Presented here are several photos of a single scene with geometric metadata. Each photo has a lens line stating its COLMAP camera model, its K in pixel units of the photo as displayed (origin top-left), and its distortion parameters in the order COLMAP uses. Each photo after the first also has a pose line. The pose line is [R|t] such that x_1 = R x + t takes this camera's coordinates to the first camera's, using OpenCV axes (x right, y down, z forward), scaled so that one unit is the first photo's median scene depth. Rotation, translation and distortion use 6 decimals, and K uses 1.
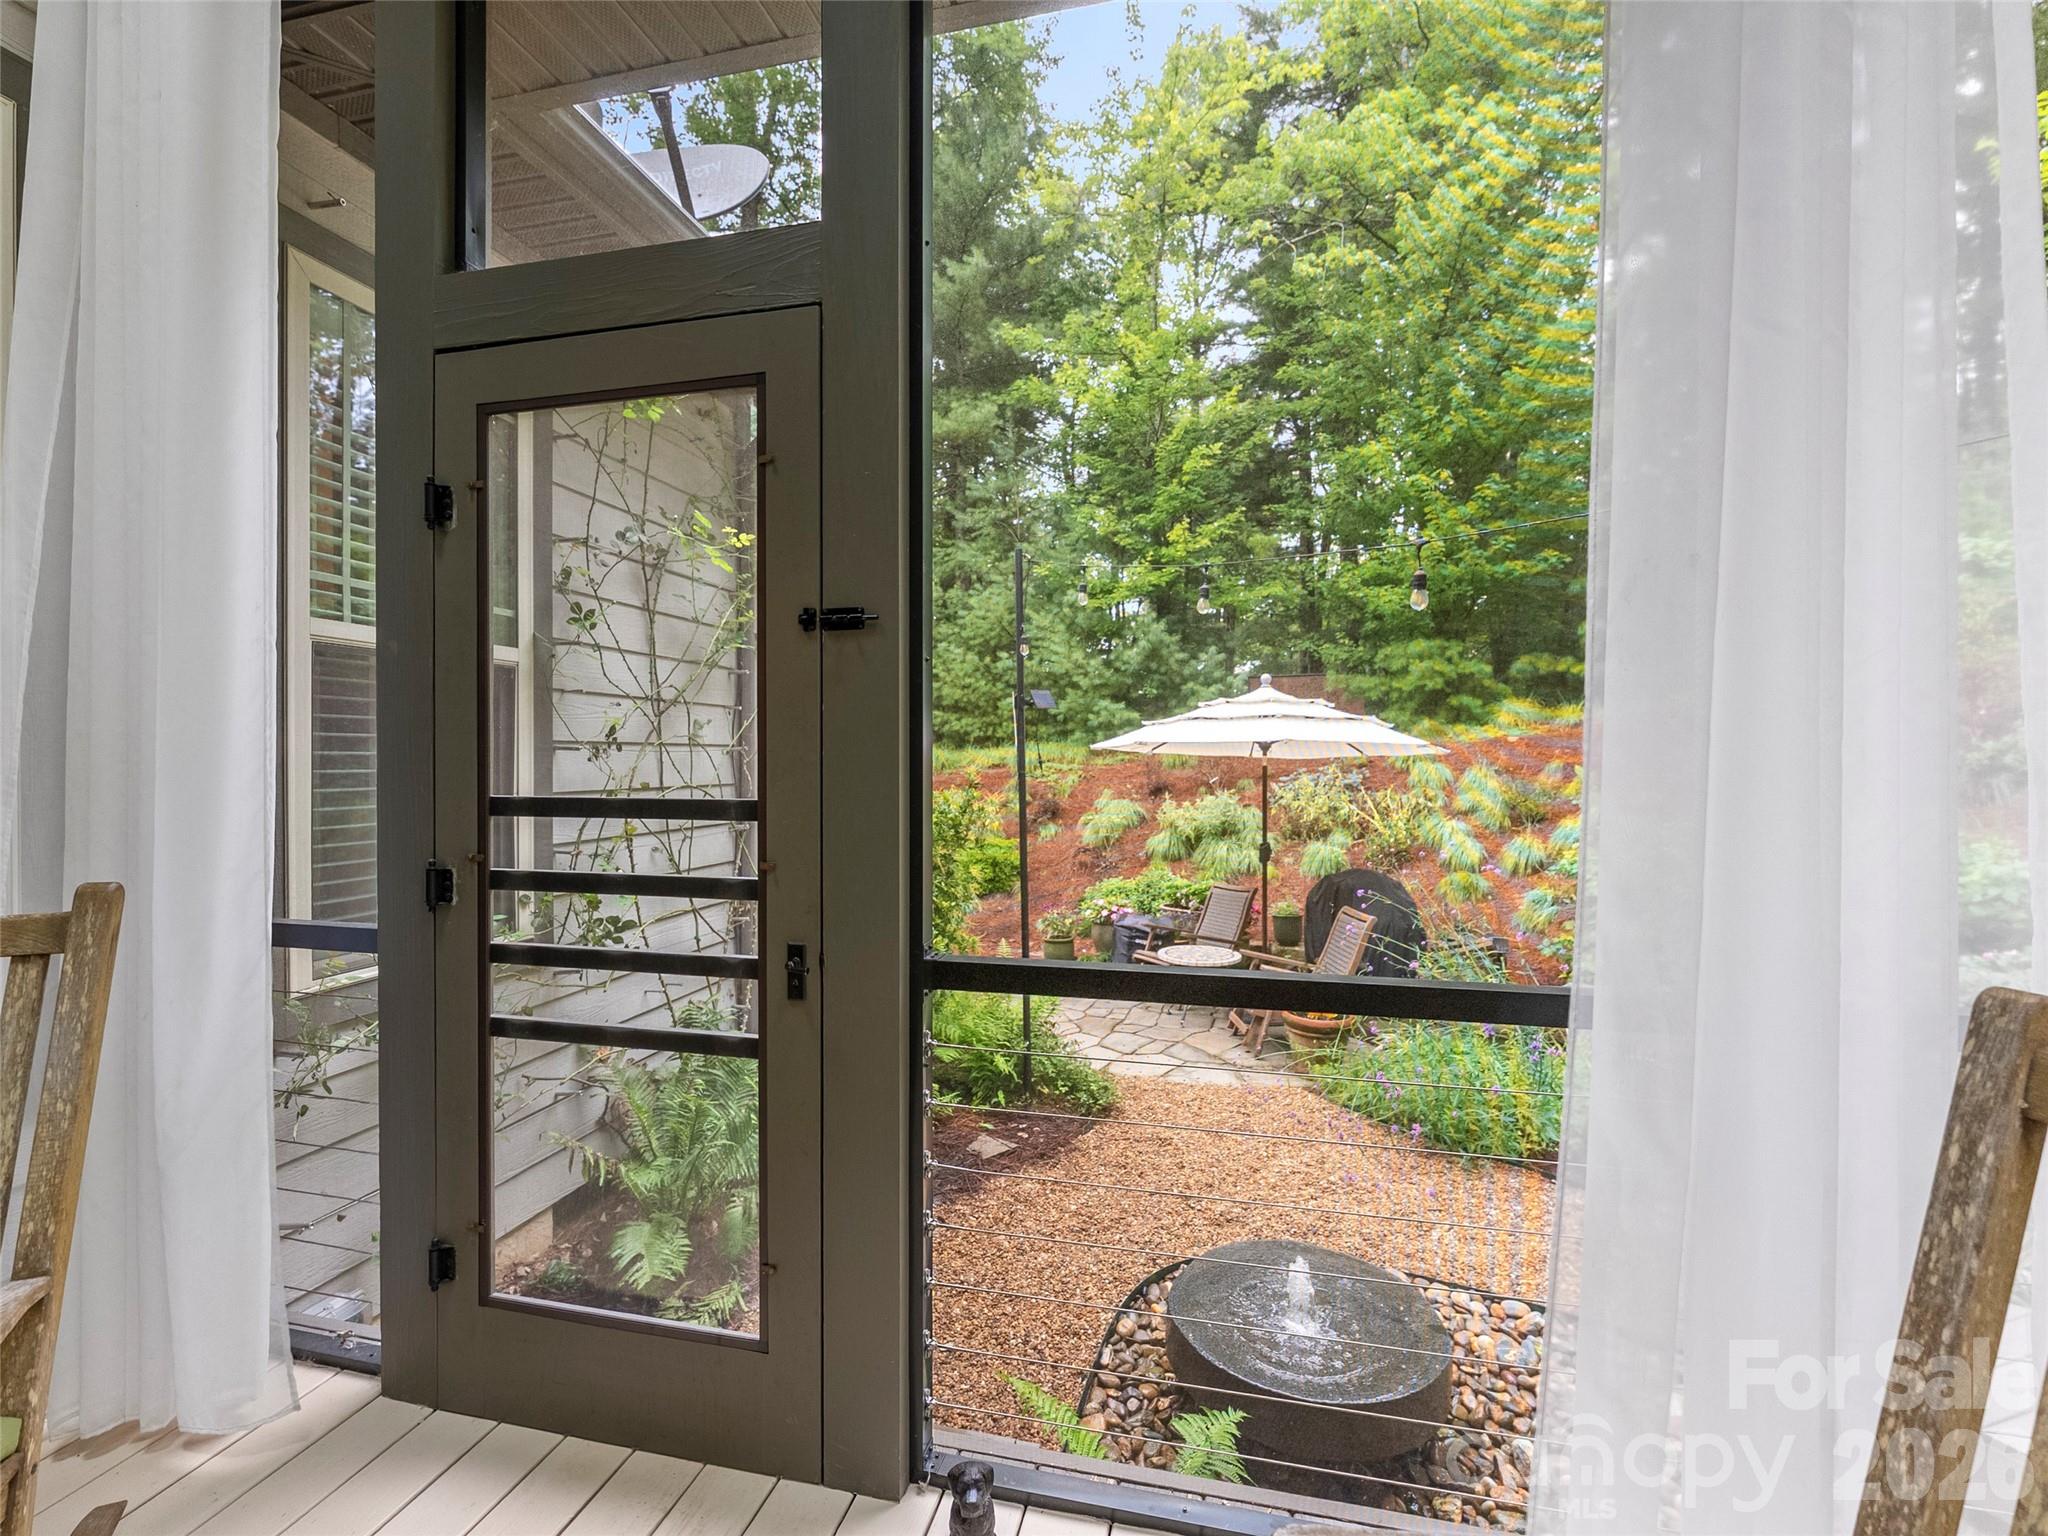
lens RADIAL K [[932.3, 0, 1025.9], [0, 932.3, 762.4], [0, 0, 1]] dist [-0.000530, -0.000722]
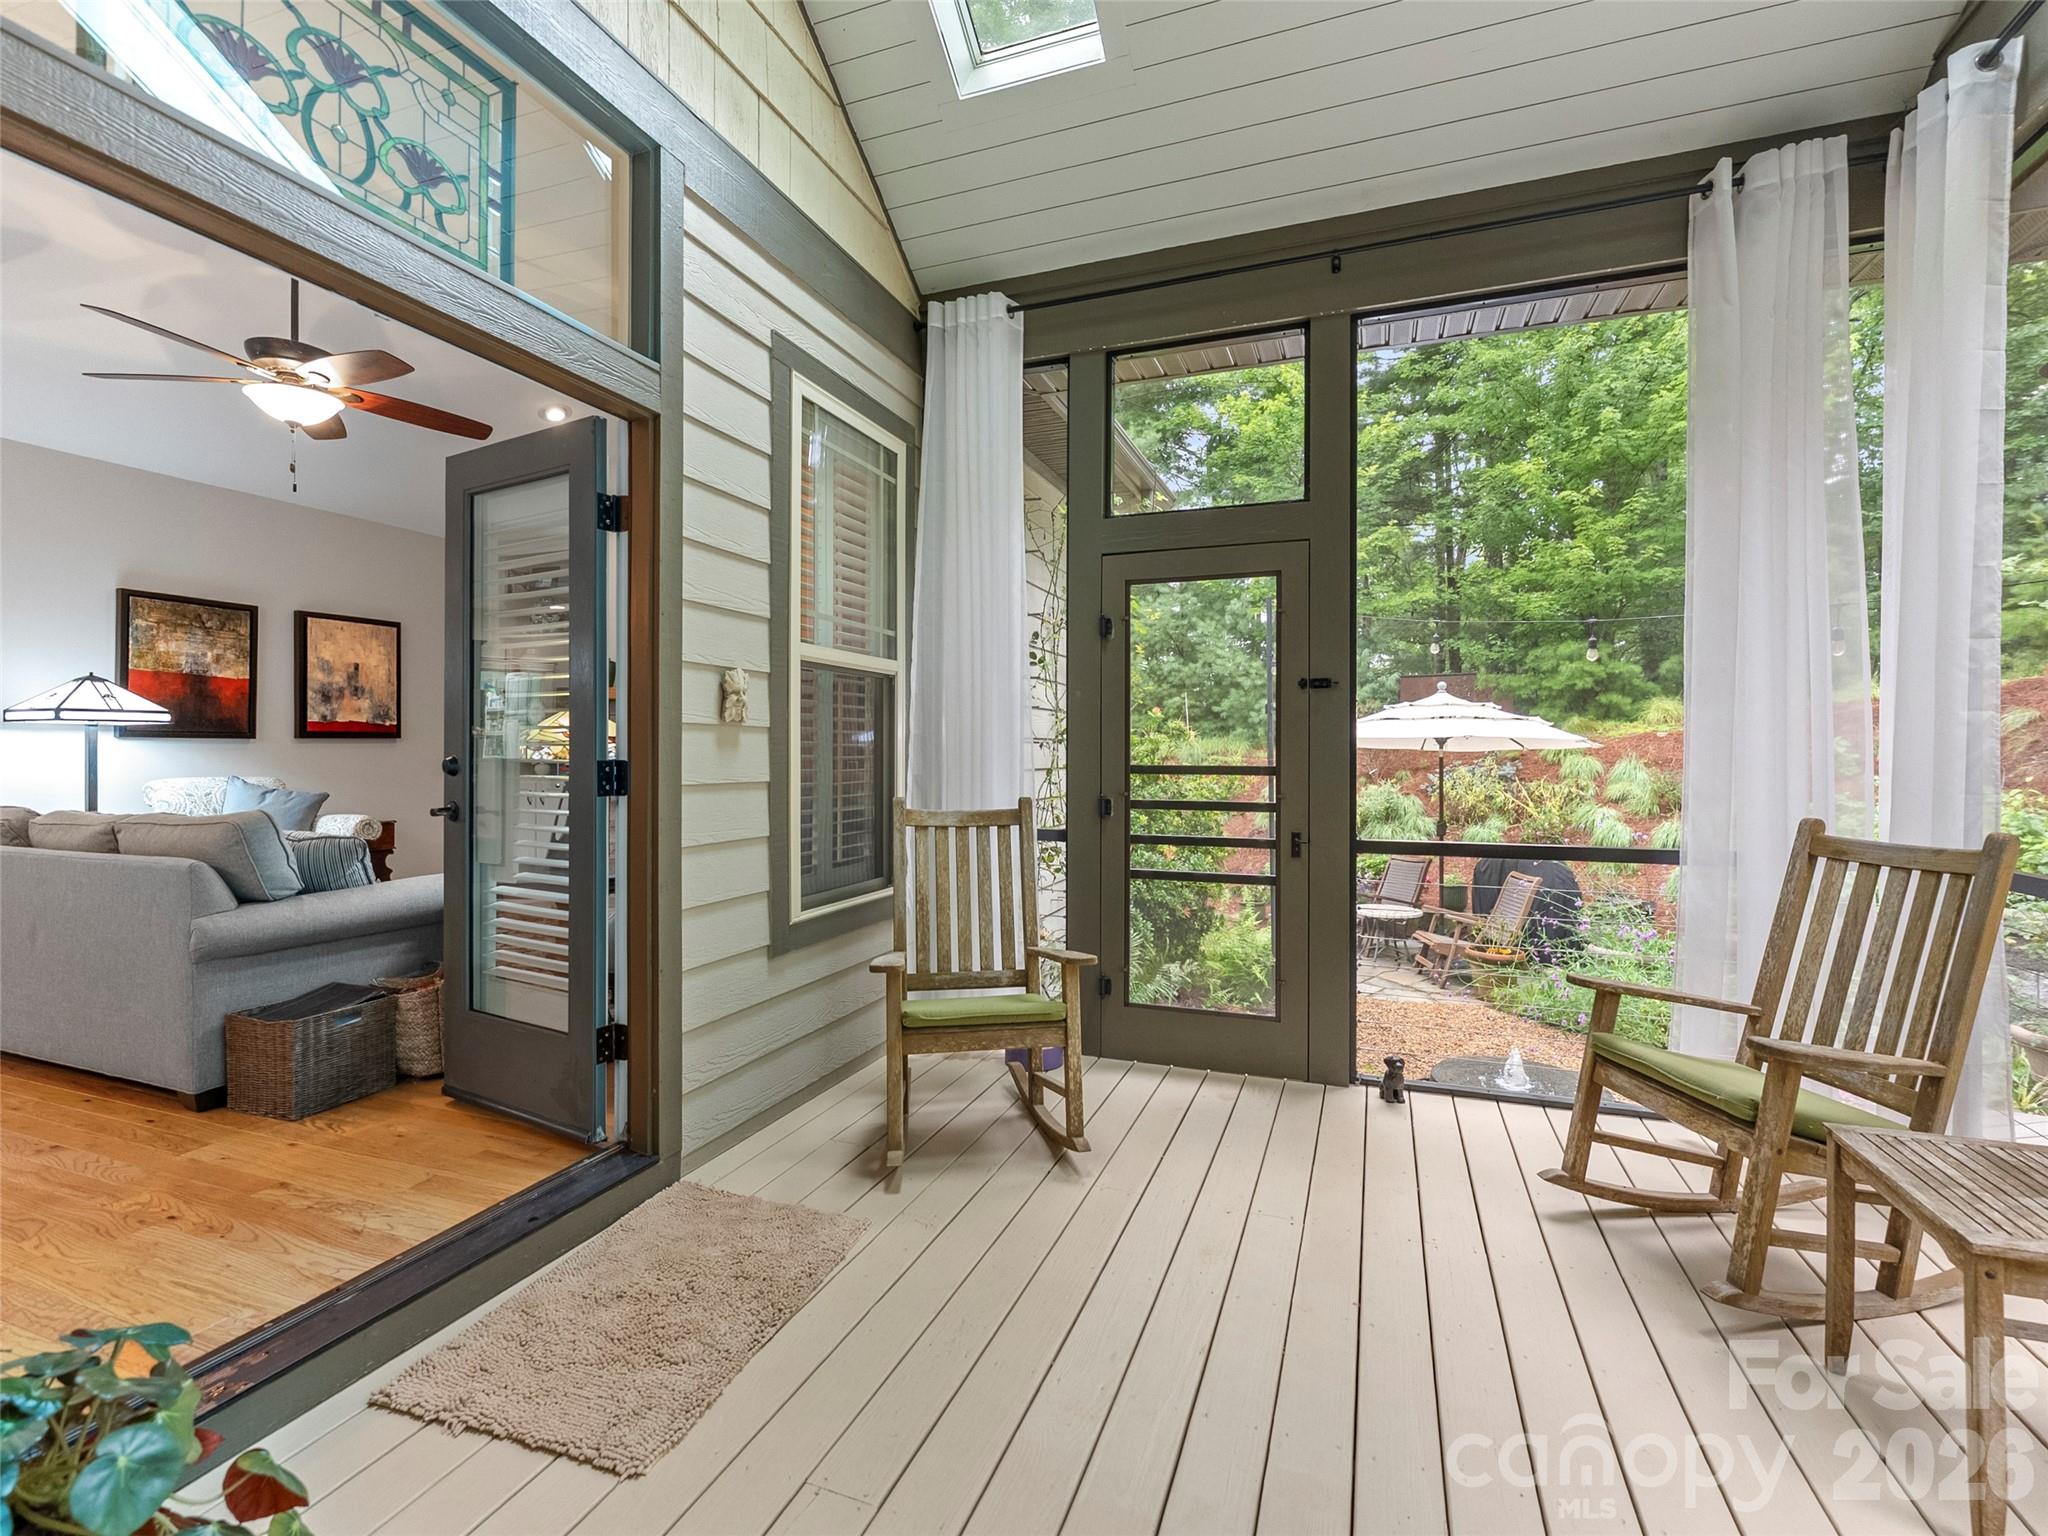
lens RADIAL K [[932.3, 0, 1031.4], [0, 932.3, 747.3], [0, 0, 1]] dist [-0.000530, -0.000722]
pose [[0.993139, 0.001465, -0.116932, -0.072219], [-0.002653, 0.999947, -0.009996, 0.002429], [0.116911, 0.010238, 0.993090, -0.147739]]
